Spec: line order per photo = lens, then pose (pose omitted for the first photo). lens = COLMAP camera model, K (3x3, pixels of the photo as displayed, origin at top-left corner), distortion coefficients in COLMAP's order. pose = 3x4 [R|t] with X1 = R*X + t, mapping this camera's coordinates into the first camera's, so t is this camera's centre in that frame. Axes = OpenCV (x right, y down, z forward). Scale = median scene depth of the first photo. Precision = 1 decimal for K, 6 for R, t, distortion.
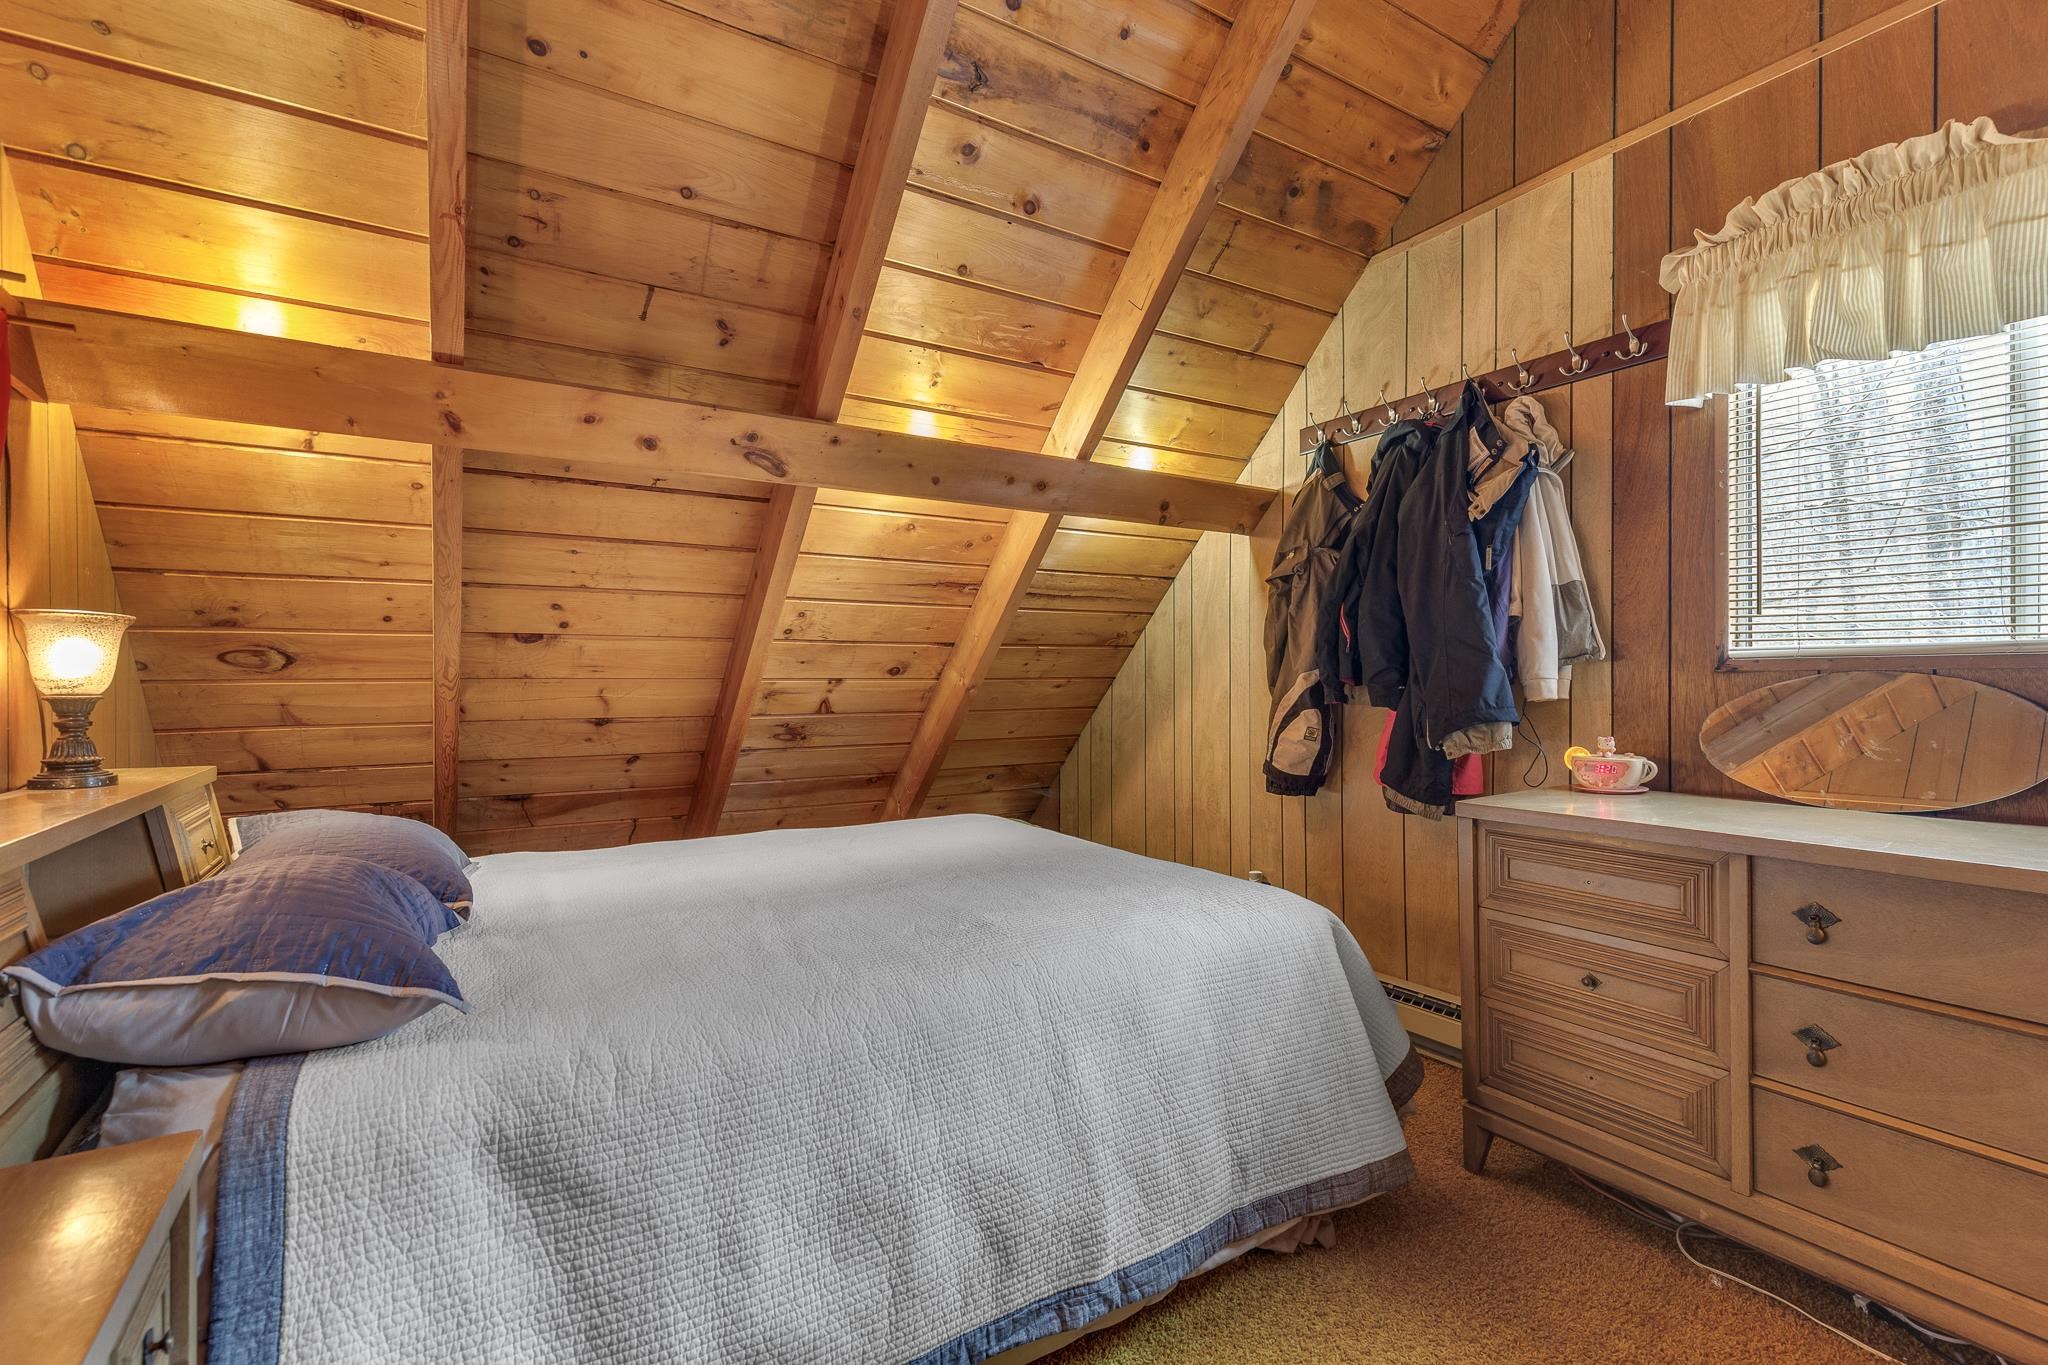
lens RADIAL K [[922.0, 0, 1024.0], [0, 922.0, 682.5], [0, 0, 1]] dist [0.000230, -0.000153]
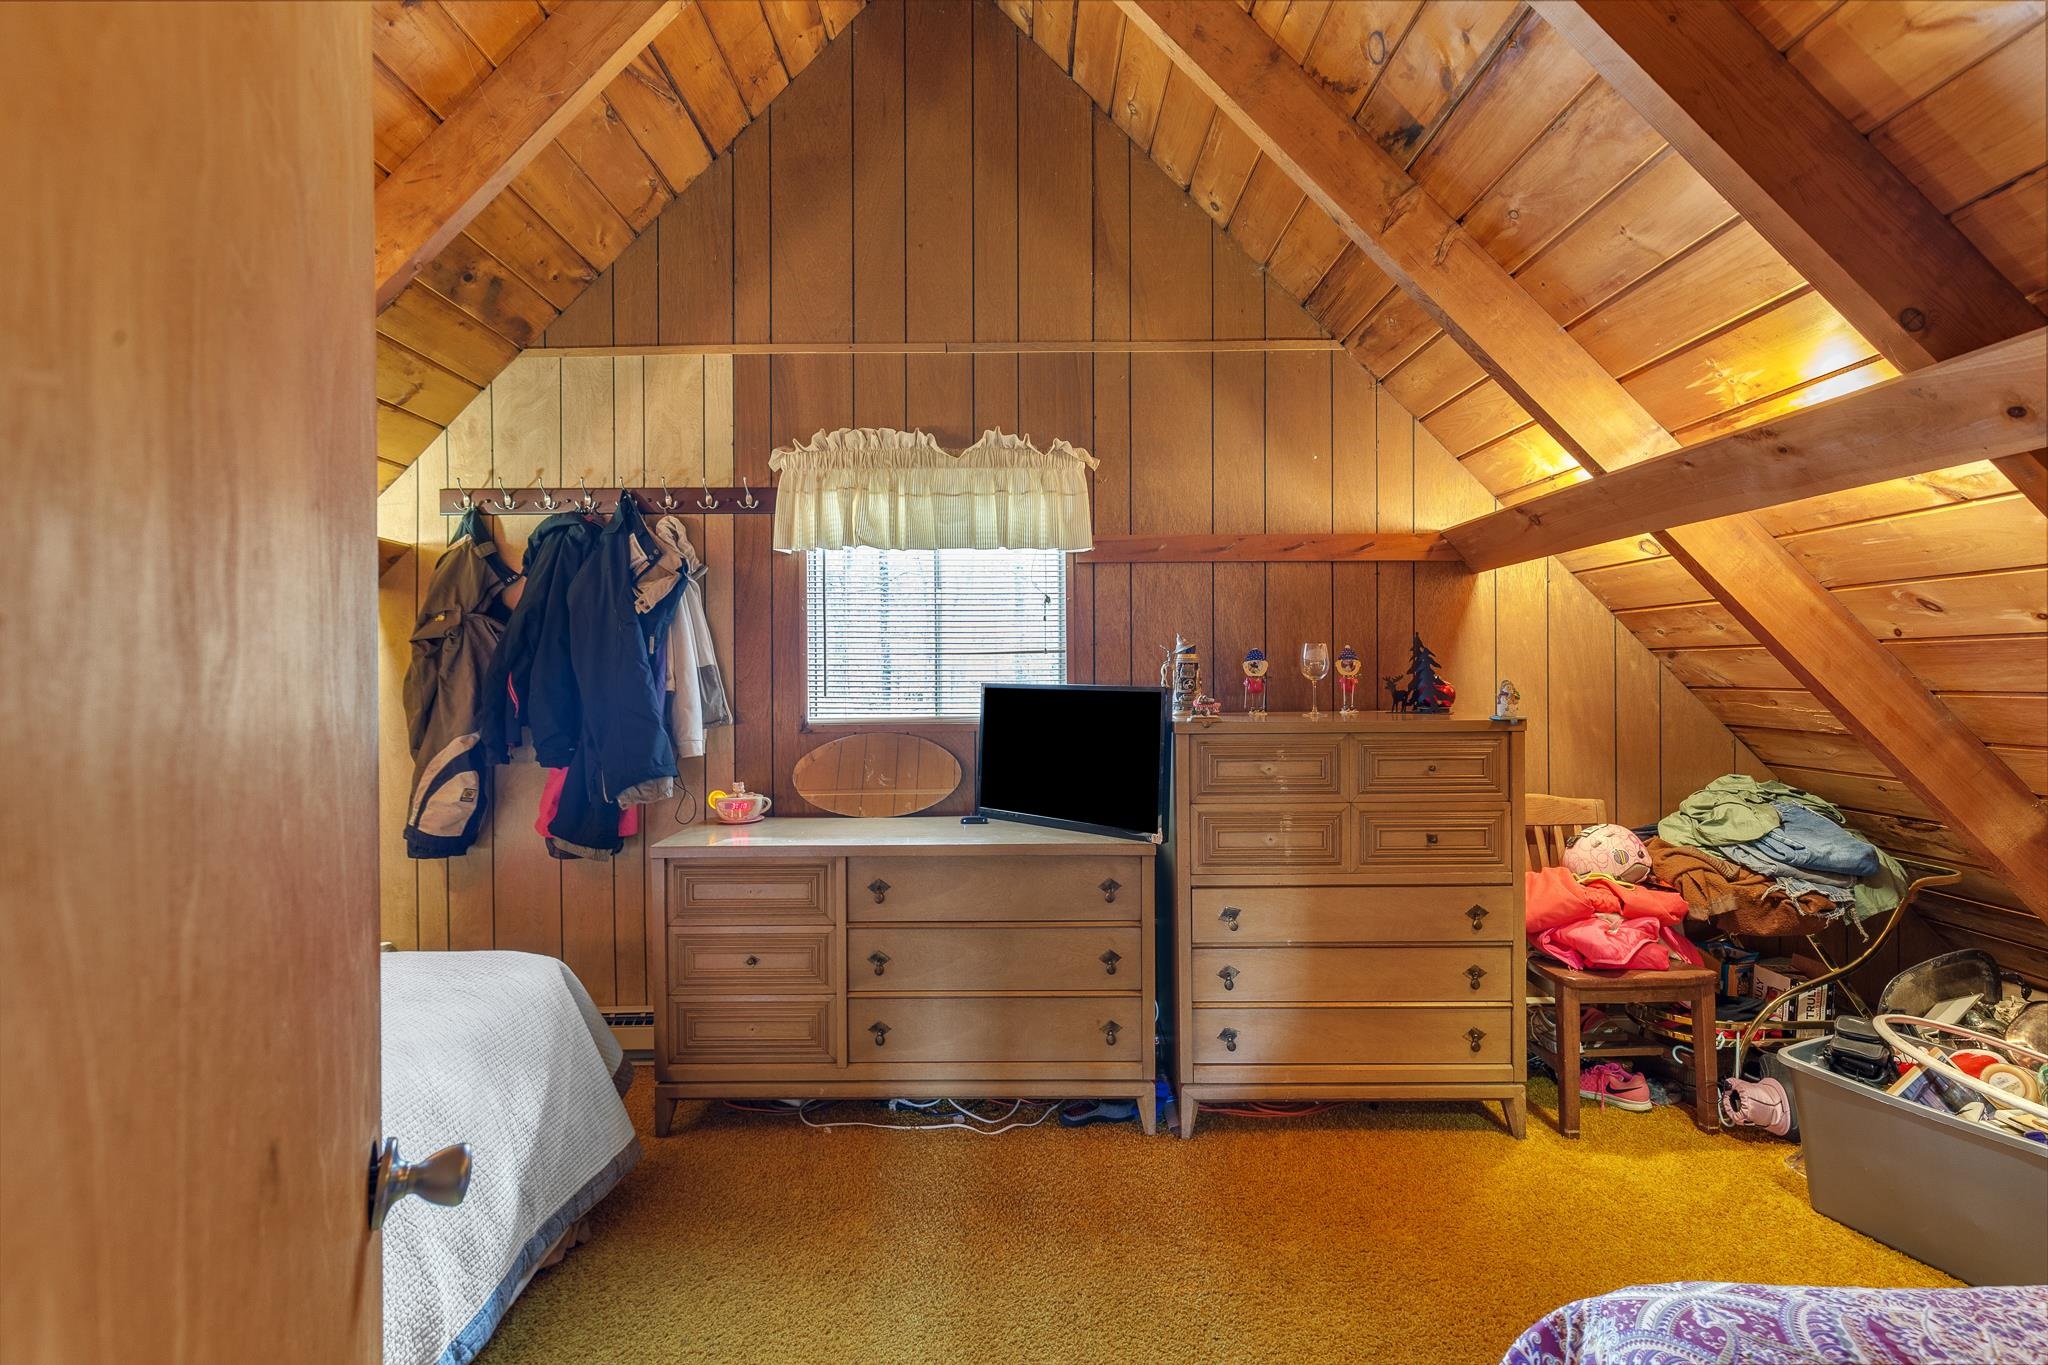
lens RADIAL K [[922.0, 0, 1024.0], [0, 922.0, 682.5], [0, 0, 1]] dist [0.000230, -0.000153]
pose [[0.527580, -0.000119, 0.849505, -0.285096], [0.008300, 0.999953, -0.005014, -0.072195], [-0.849465, 0.009696, 0.527557, -0.082664]]
